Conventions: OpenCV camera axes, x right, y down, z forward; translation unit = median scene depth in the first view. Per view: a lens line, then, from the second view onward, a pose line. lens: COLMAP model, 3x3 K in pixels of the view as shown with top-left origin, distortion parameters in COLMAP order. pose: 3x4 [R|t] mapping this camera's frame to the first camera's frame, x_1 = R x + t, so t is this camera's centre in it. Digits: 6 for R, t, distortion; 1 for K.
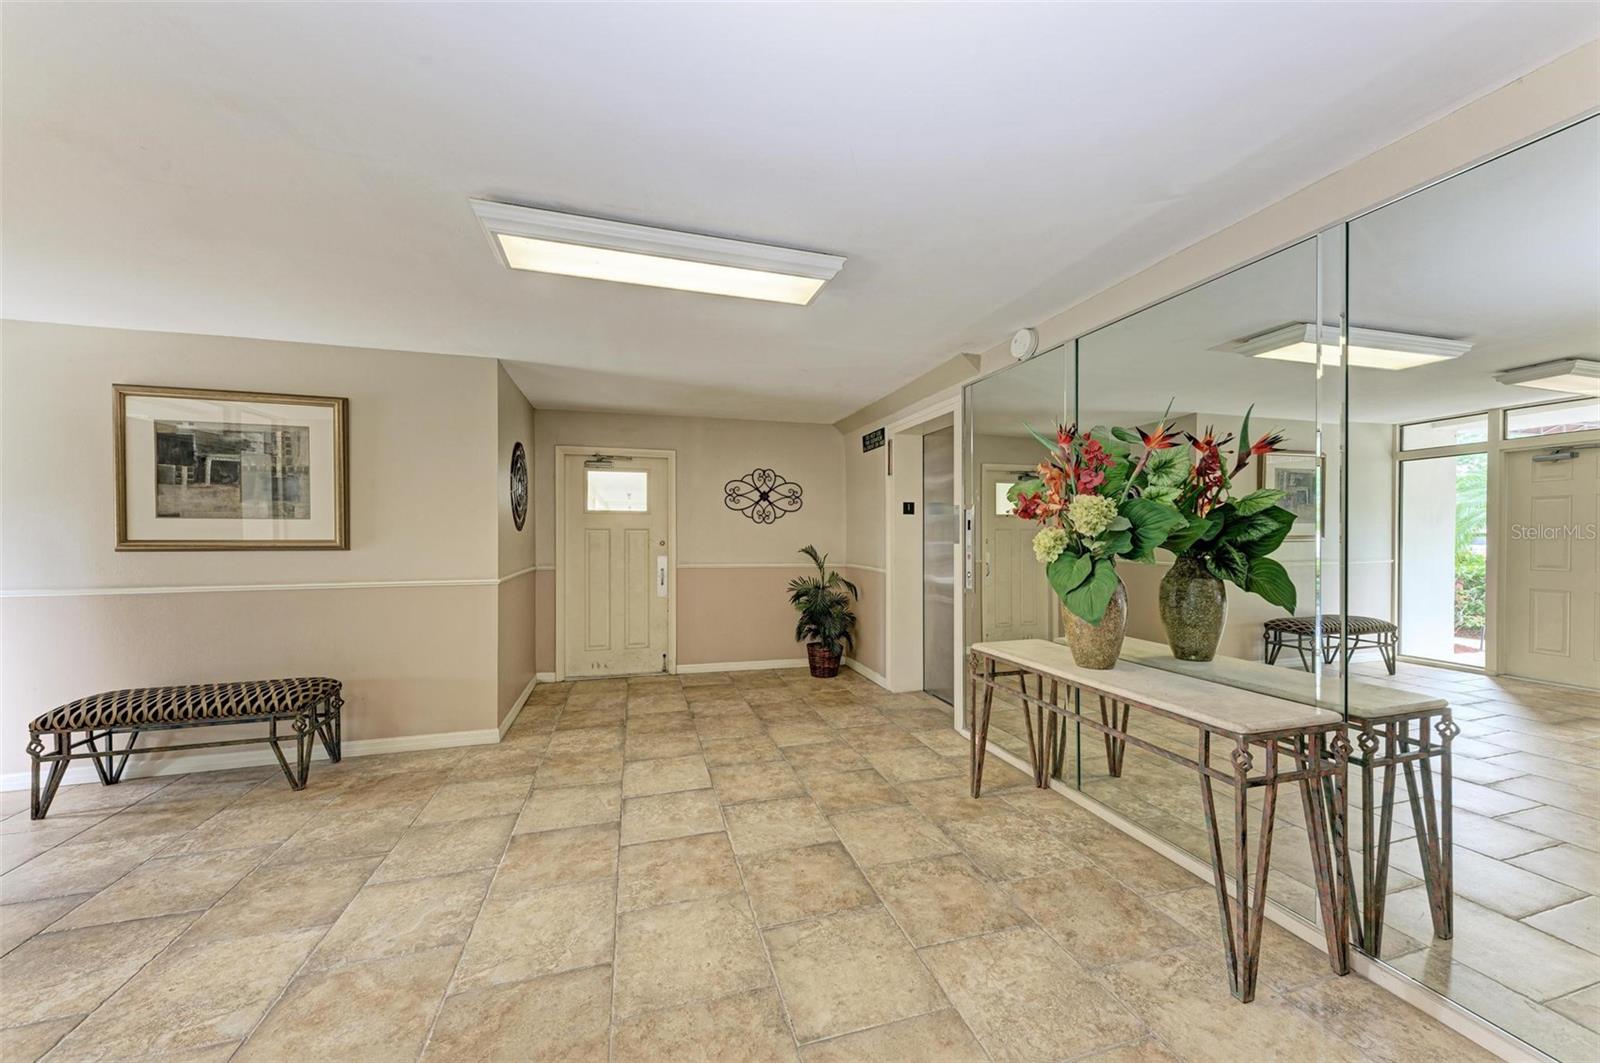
lens RADIAL K [[577.5, 0, 797.4], [0, 577.5, 535.1], [0, 0, 1]] dist [0.014666, -0.002108]
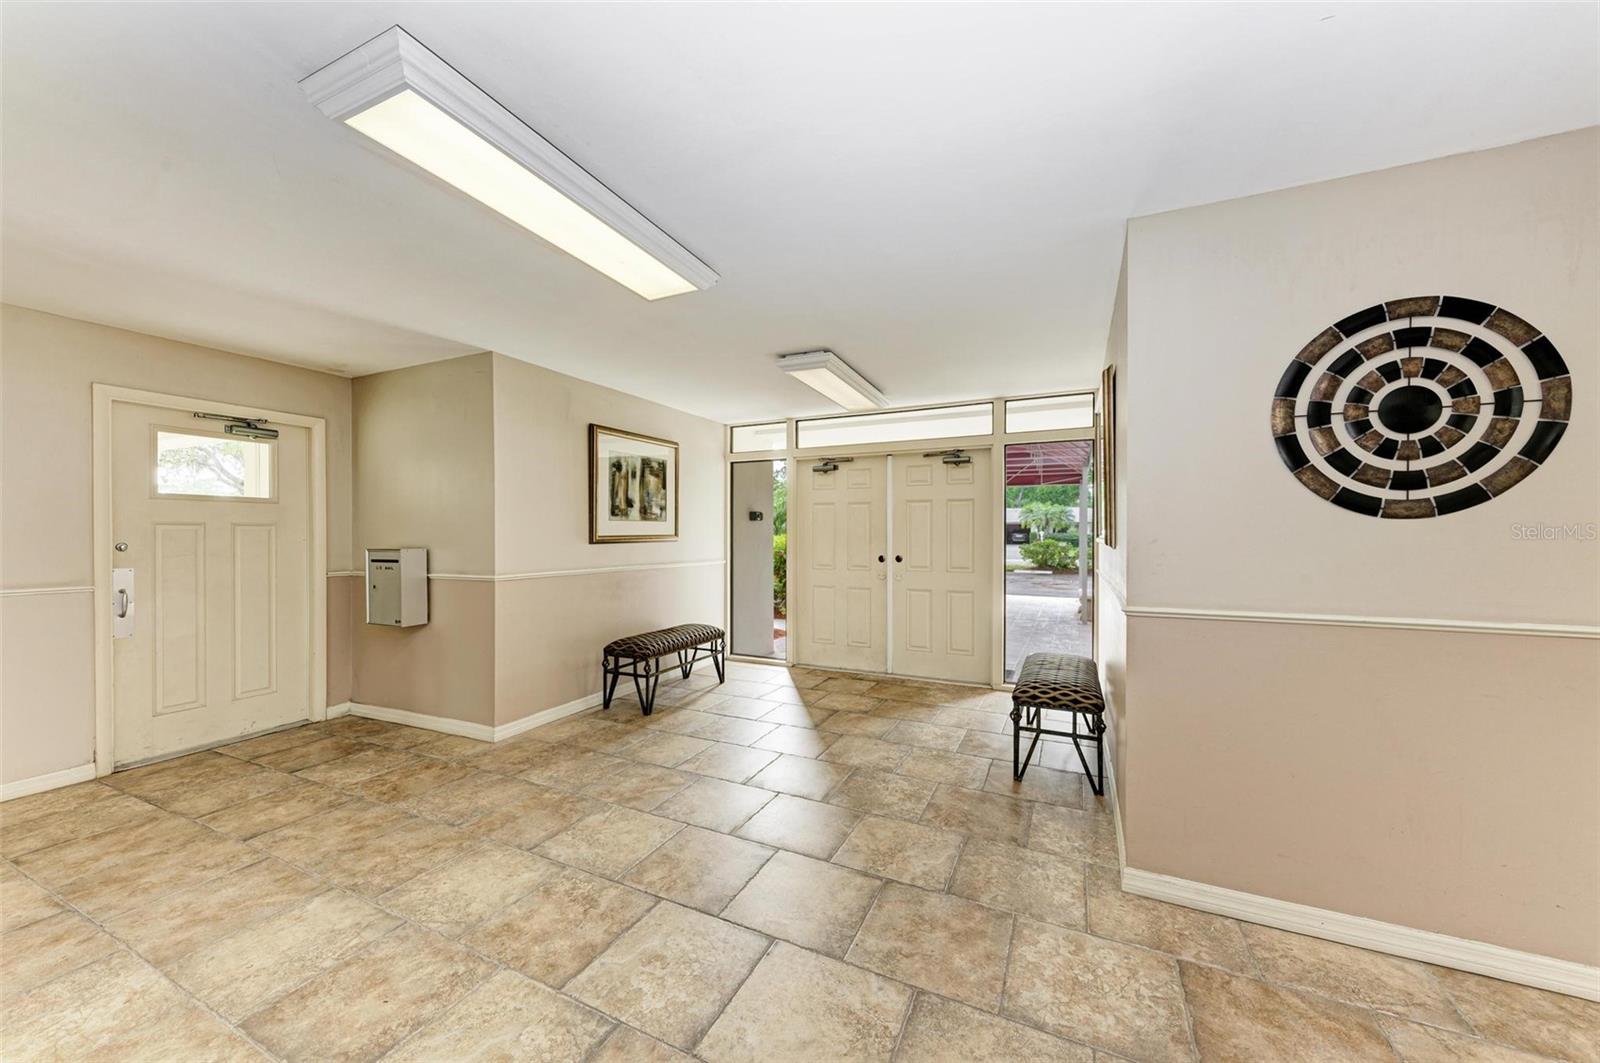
lens RADIAL K [[577.5, 0, 797.4], [0, 577.5, 535.1], [0, 0, 1]] dist [0.014666, -0.002108]
pose [[-0.668832, 0.003716, -0.743404, 0.167885], [0.000817, 0.999991, 0.004264, 0.007501], [0.743413, 0.002245, -0.668829, 1.547597]]
